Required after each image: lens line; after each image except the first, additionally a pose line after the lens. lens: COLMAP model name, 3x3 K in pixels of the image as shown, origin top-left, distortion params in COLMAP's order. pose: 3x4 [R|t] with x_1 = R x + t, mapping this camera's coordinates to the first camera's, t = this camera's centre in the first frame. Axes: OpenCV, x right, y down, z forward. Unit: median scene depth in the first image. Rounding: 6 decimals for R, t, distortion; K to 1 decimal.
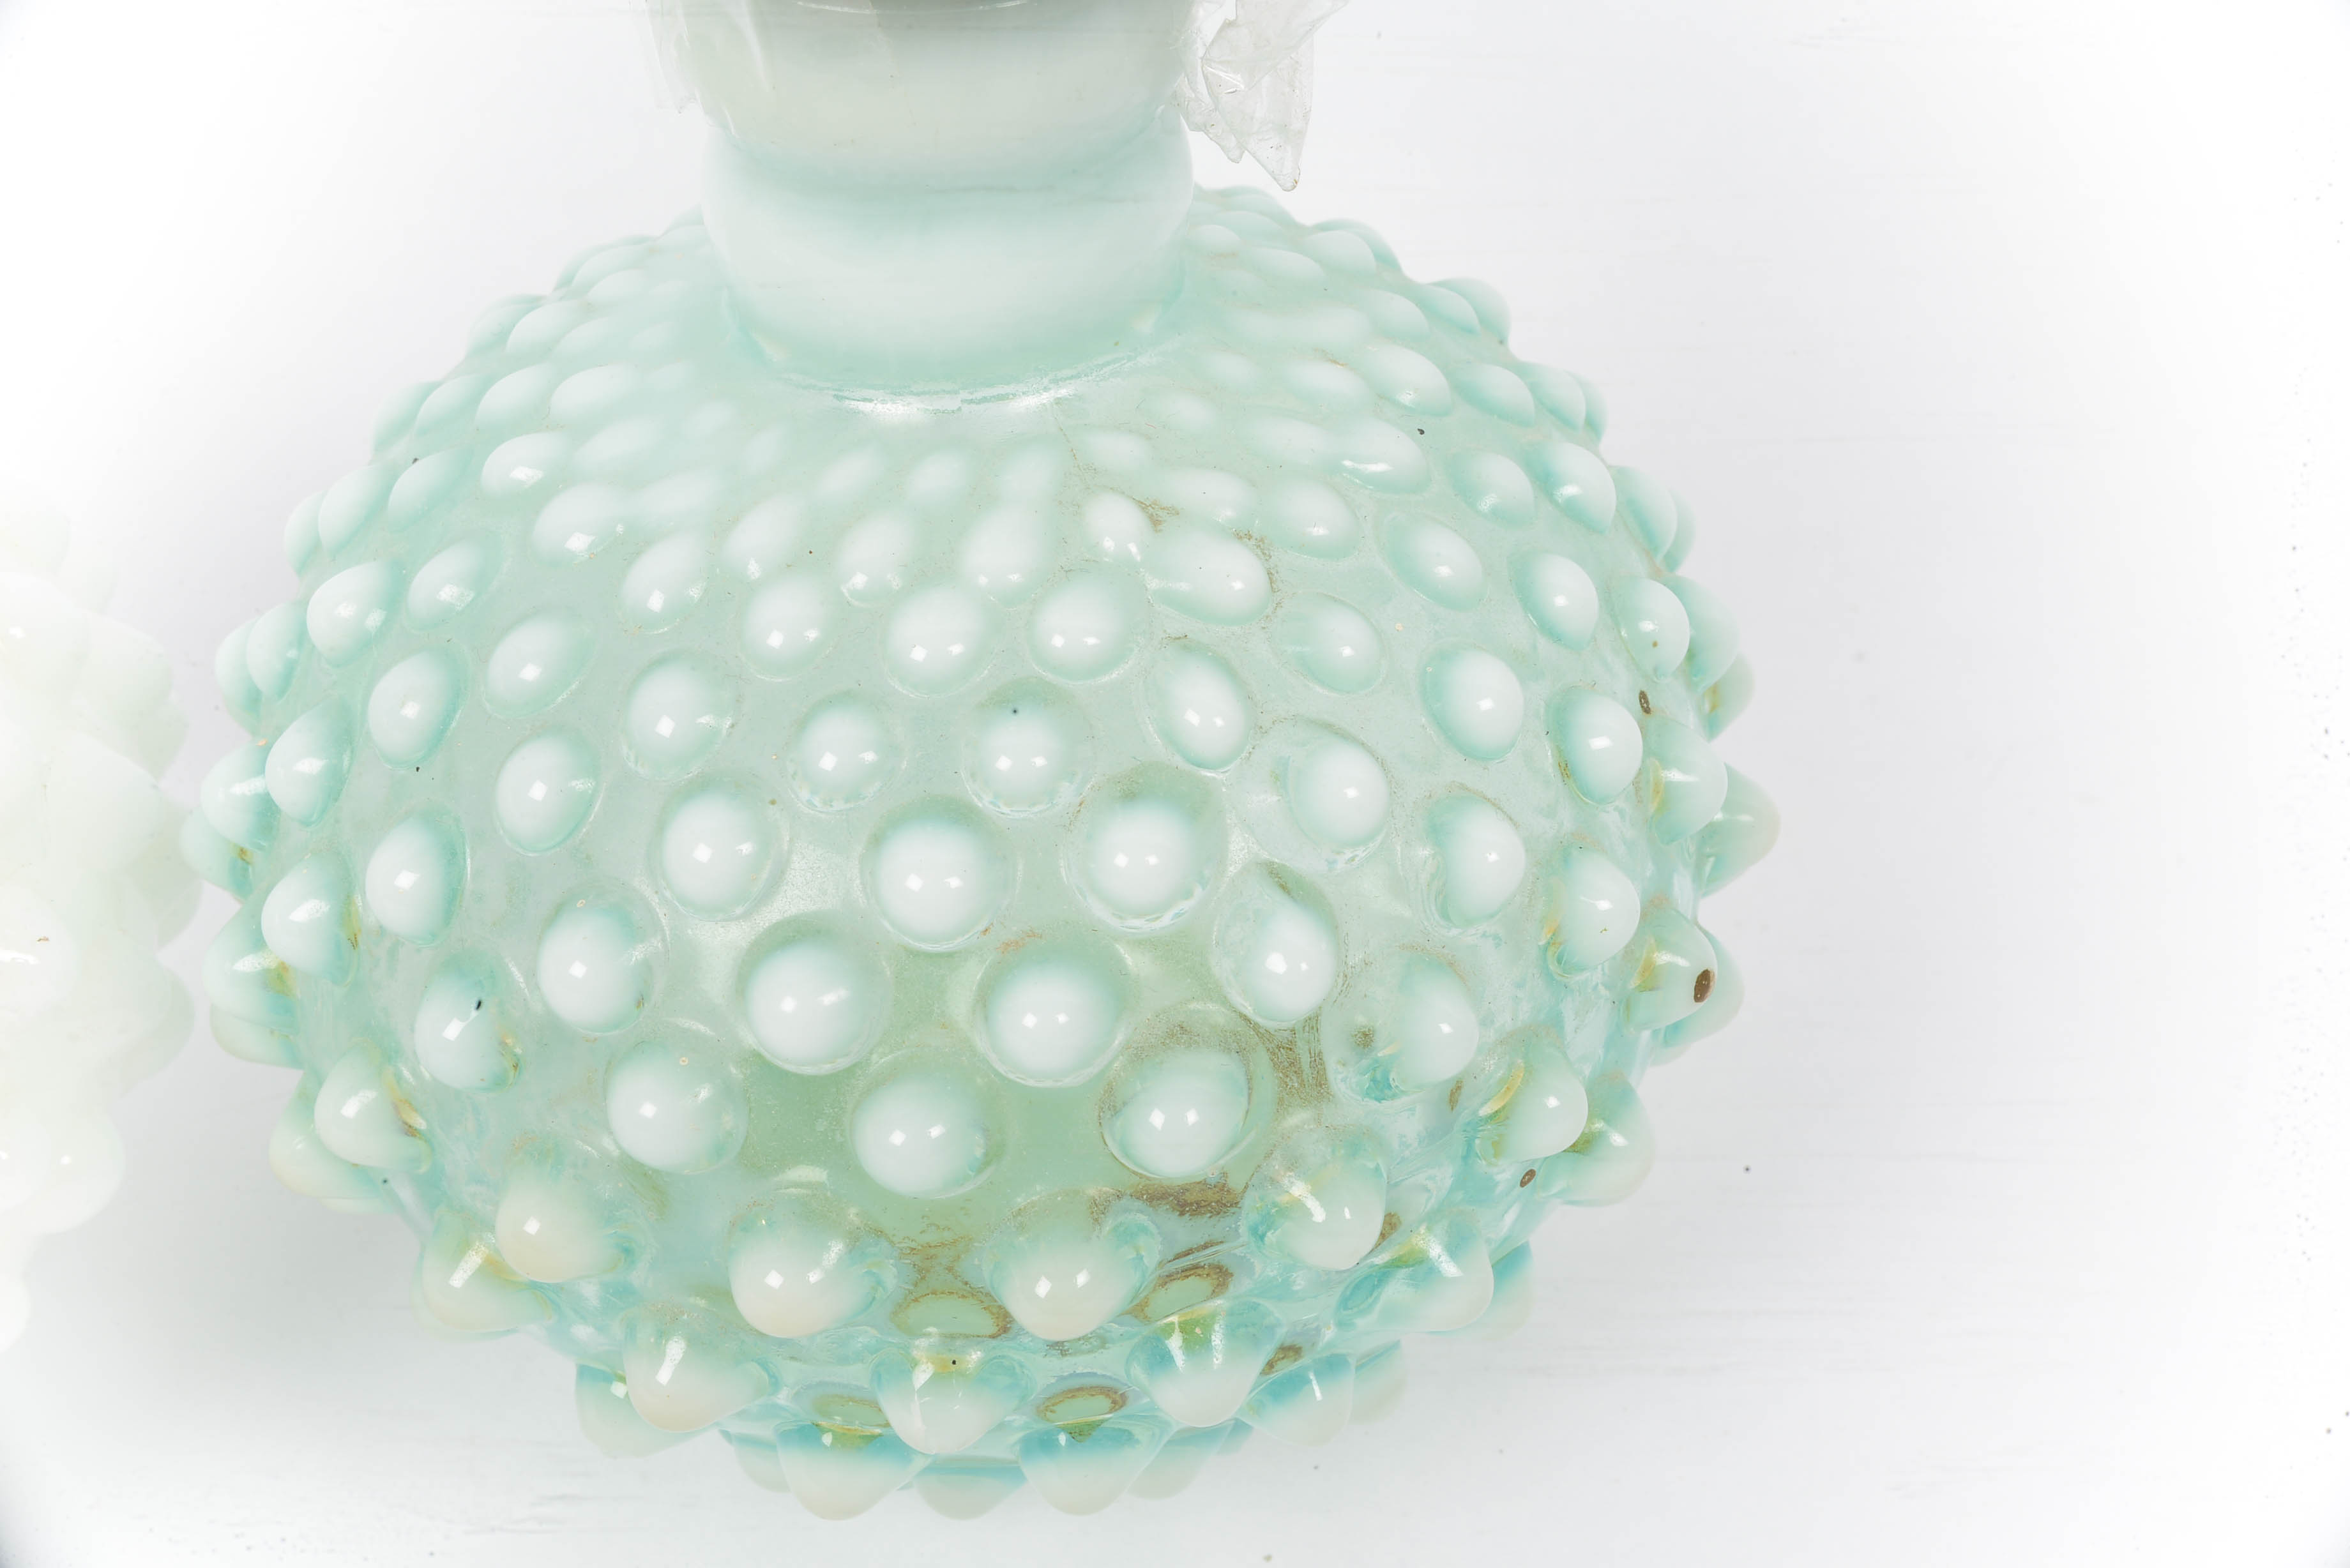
lens RADIAL K [[2740.1, 0, 1175.0], [0, 2740.1, 784.0], [0, 0, 1]] dist [-0.012488, -0.004831]
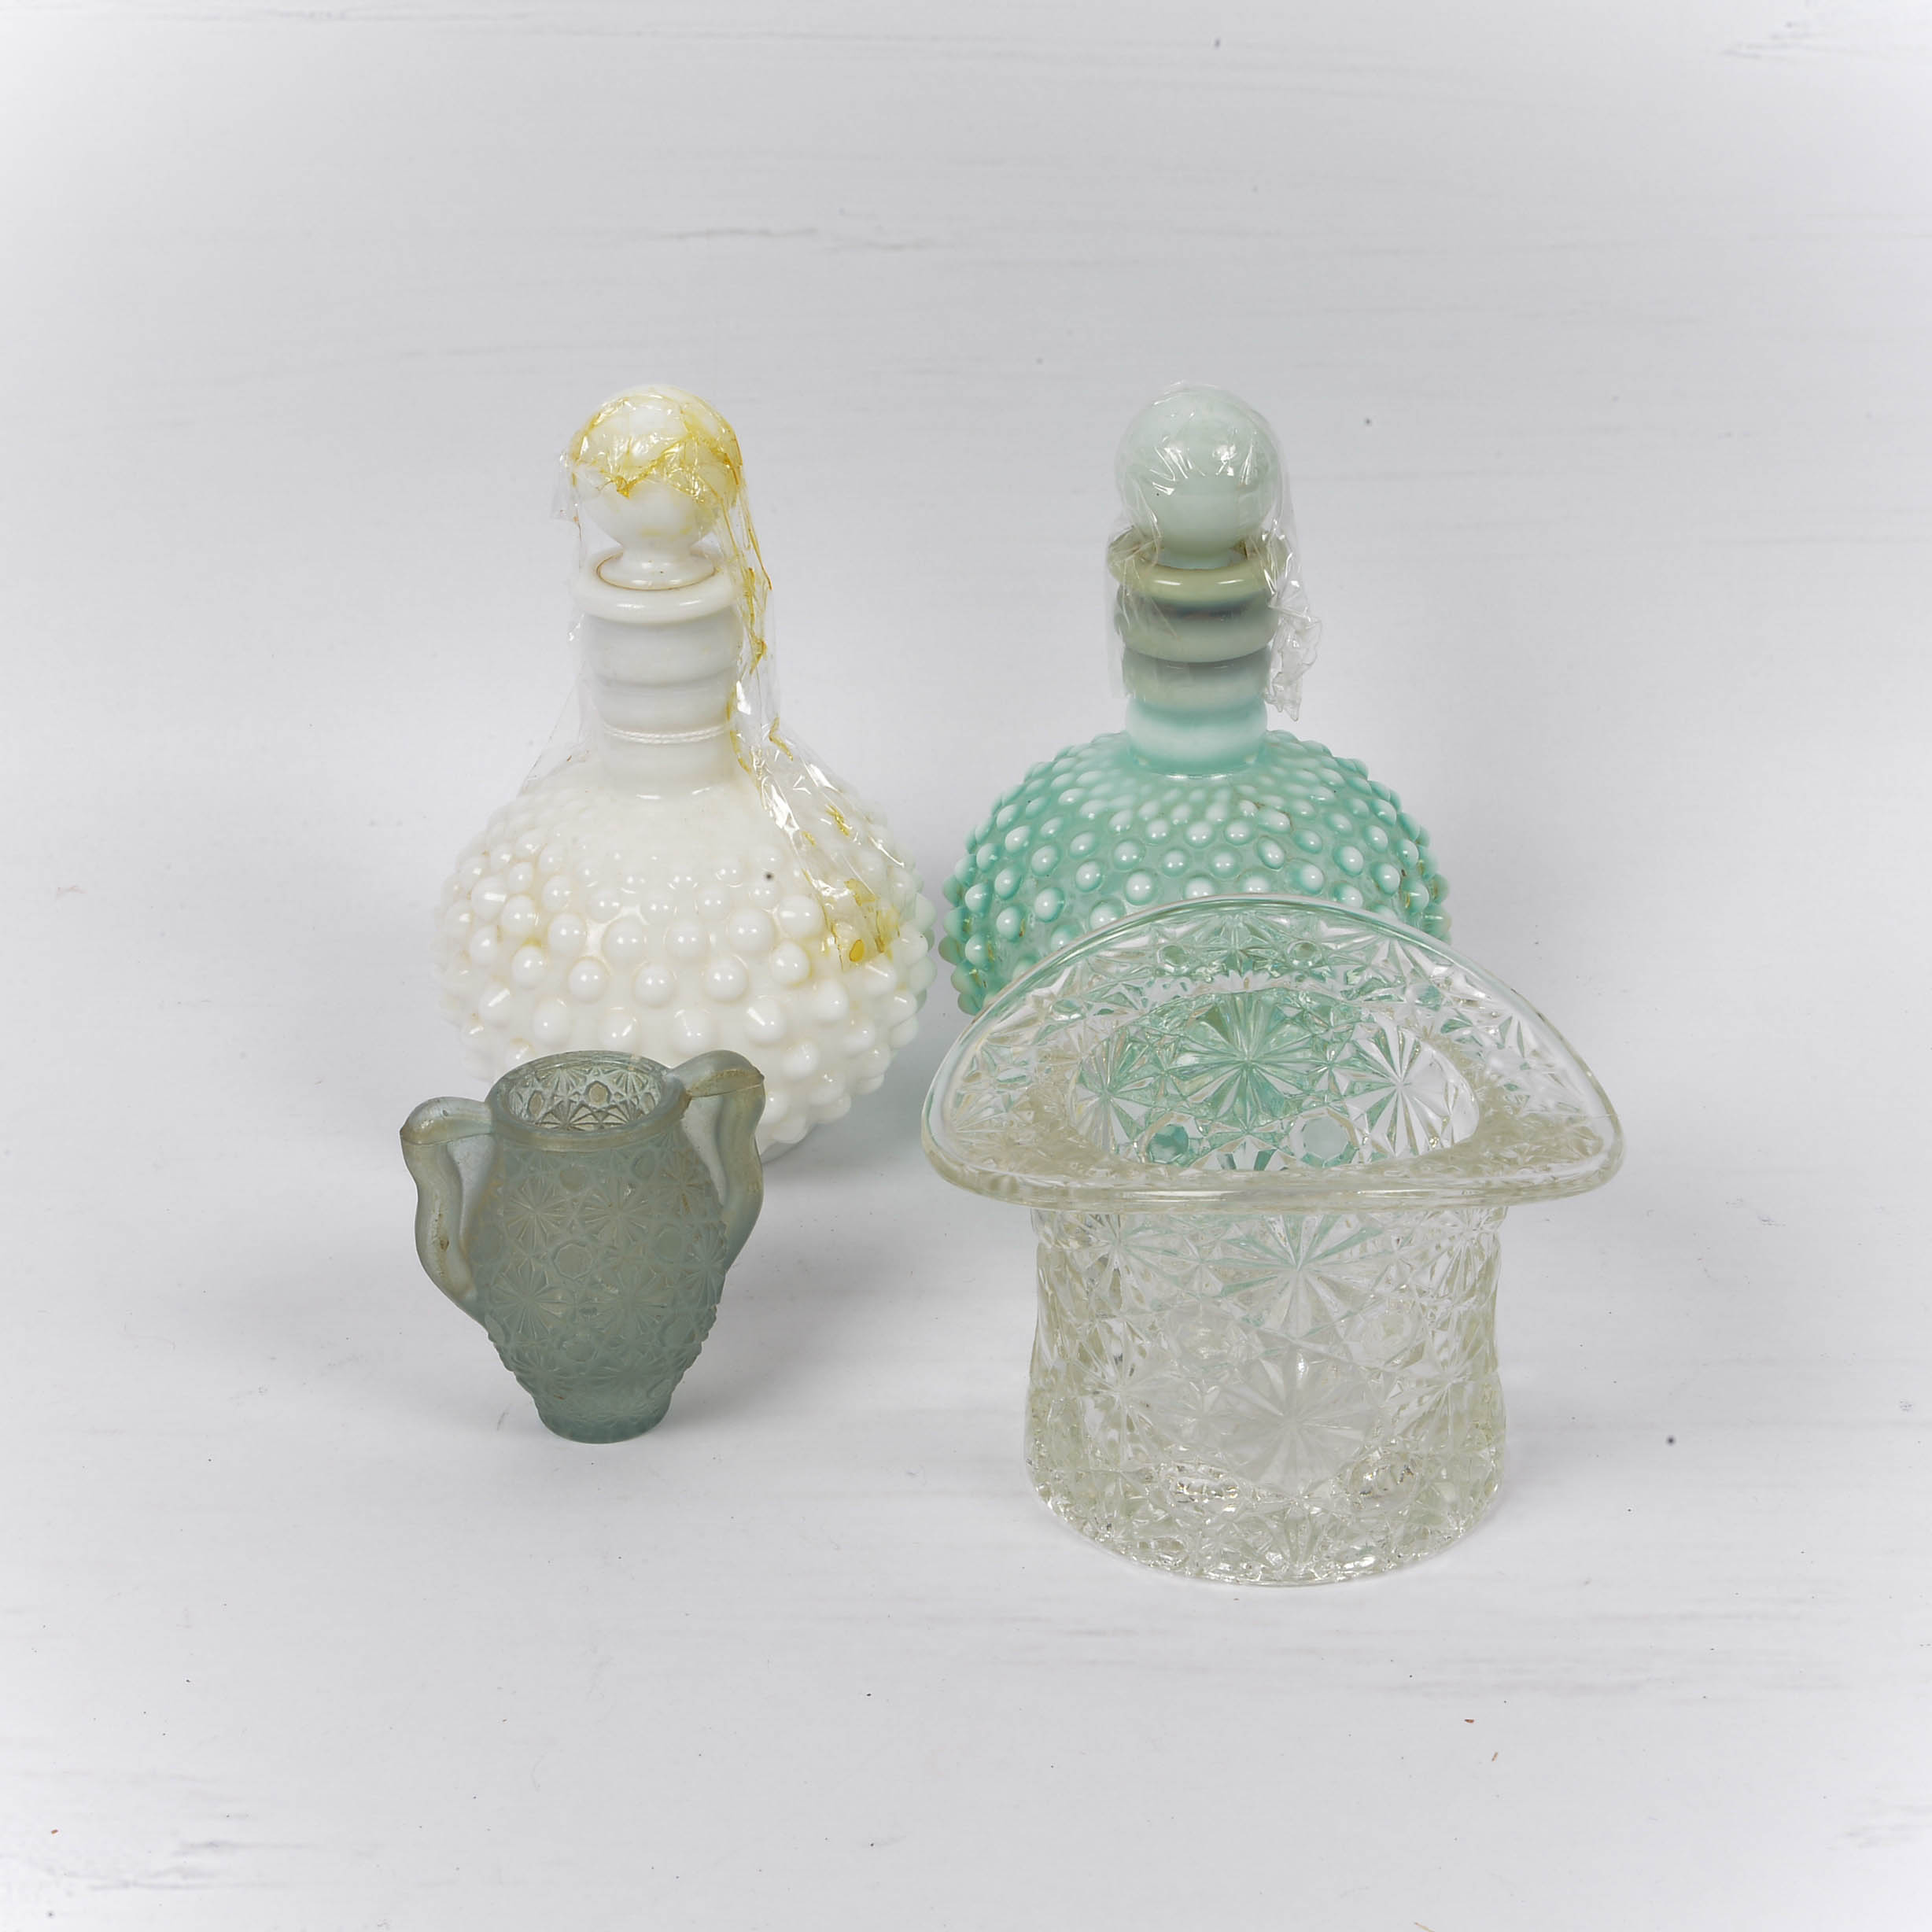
lens RADIAL K [[3450.1, 0, 966.0], [0, 3450.1, 966.0], [0, 0, 1]] dist [-0.001816, -0.002400]
pose [[0.998696, 0.009511, -0.050153, -0.156592], [-0.019739, 0.978018, -0.207585, 1.021887], [0.047076, 0.208304, 0.976931, -3.285273]]
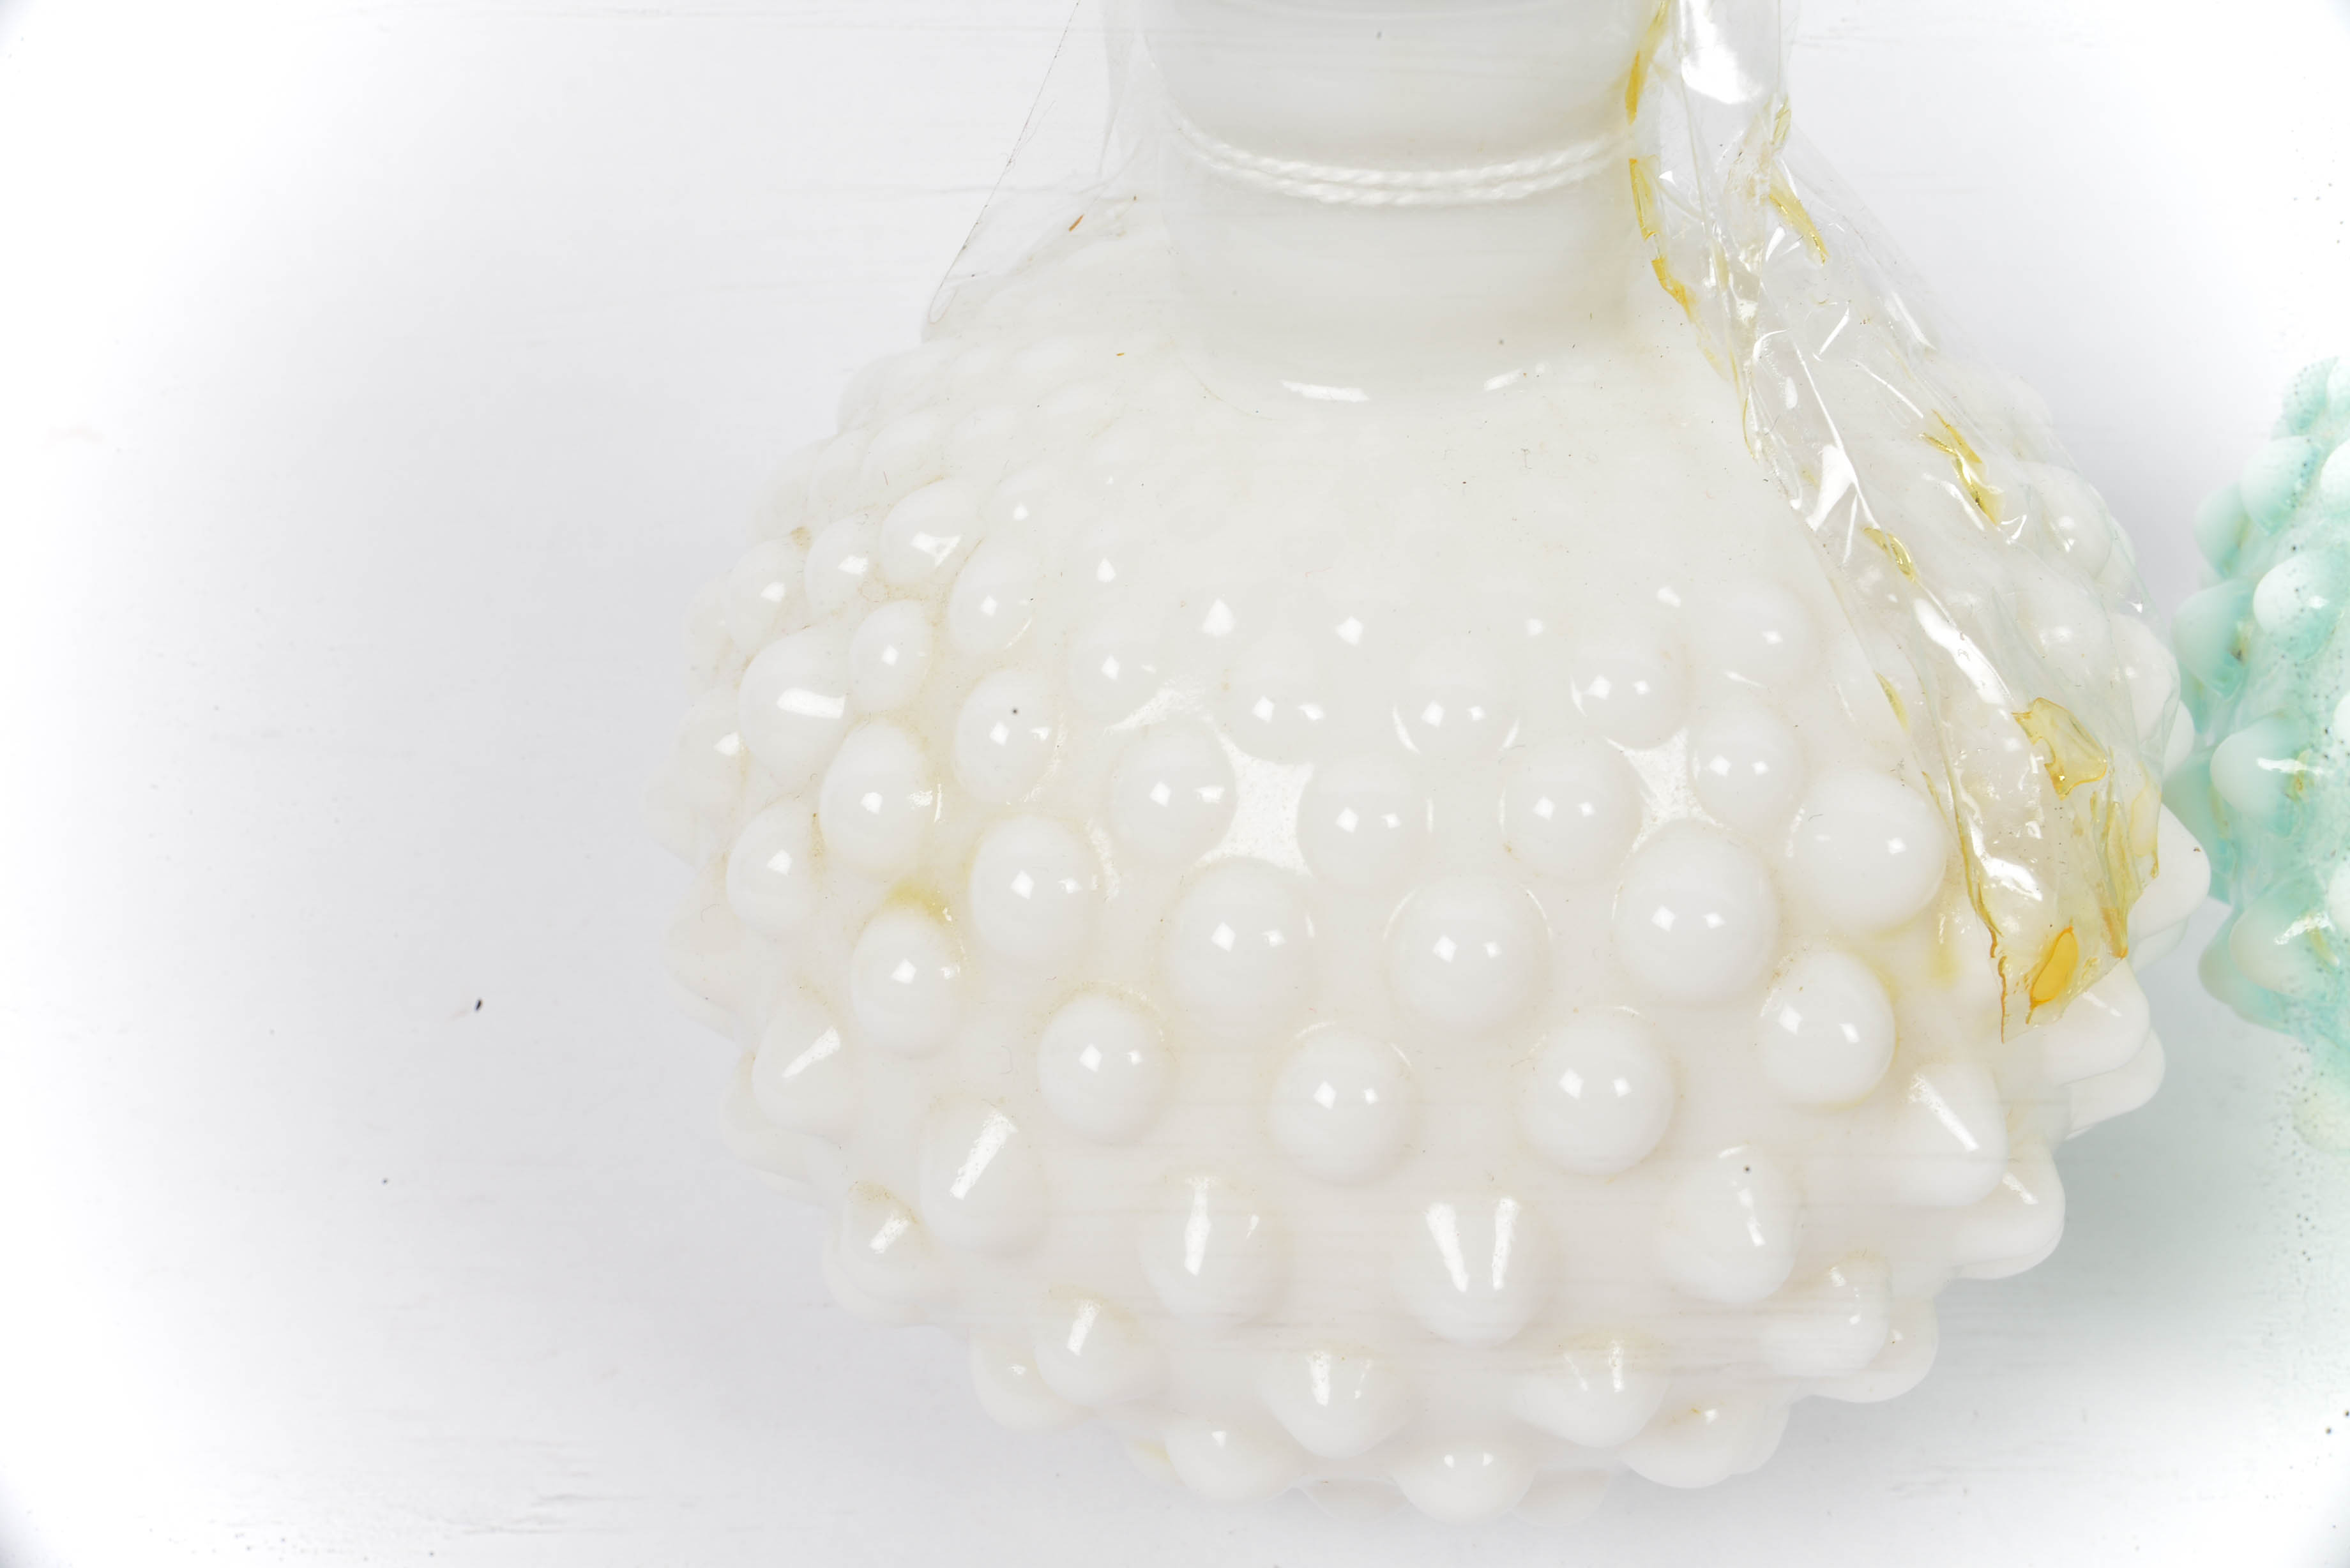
lens RADIAL K [[2740.1, 0, 1175.0], [0, 2740.1, 784.0], [0, 0, 1]] dist [-0.012488, -0.004831]
pose [[0.986669, 0.061145, -0.150814, -0.676352], [-0.065052, 0.997659, -0.021106, 0.081931], [0.149171, 0.030635, 0.988337, -0.070046]]
